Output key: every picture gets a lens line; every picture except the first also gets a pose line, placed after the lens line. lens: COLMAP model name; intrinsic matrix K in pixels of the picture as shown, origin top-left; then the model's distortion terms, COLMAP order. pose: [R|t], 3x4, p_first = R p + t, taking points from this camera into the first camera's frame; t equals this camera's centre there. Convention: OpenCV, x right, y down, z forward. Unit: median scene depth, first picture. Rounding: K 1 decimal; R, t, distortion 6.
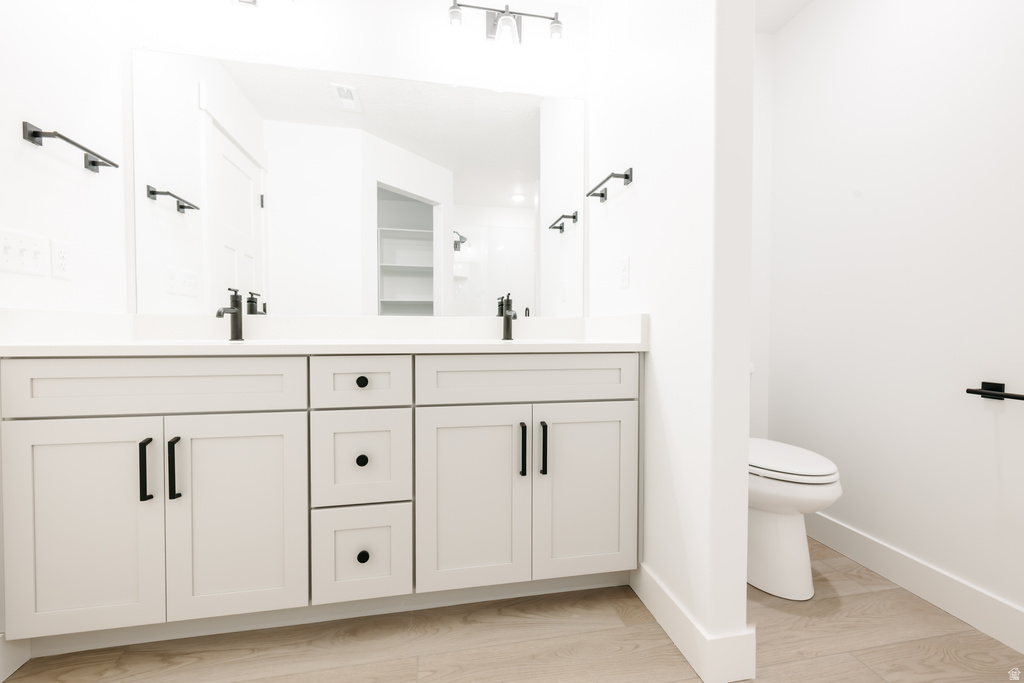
lens RADIAL K [[440.5, 0, 512.0], [0, 440.5, 341.5], [0, 0, 1]] dist [0.018744, 0.000045]
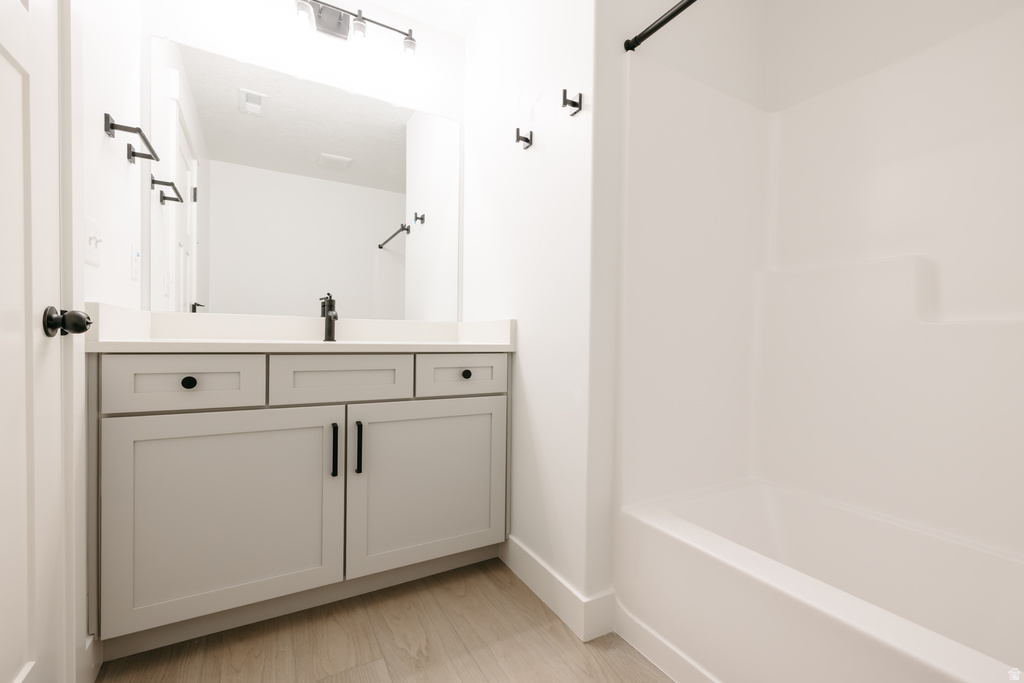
lens RADIAL K [[436.0, 0, 422.7], [0, 436.0, 343.1], [0, 0, 1]] dist [0.055318, 0.000018]
pose [[0.964134, 0.010045, 0.265227, -0.230317], [-0.010443, 0.999945, 0.000090, 0.001304], [-0.265212, -0.002857, 0.964186, -0.044706]]
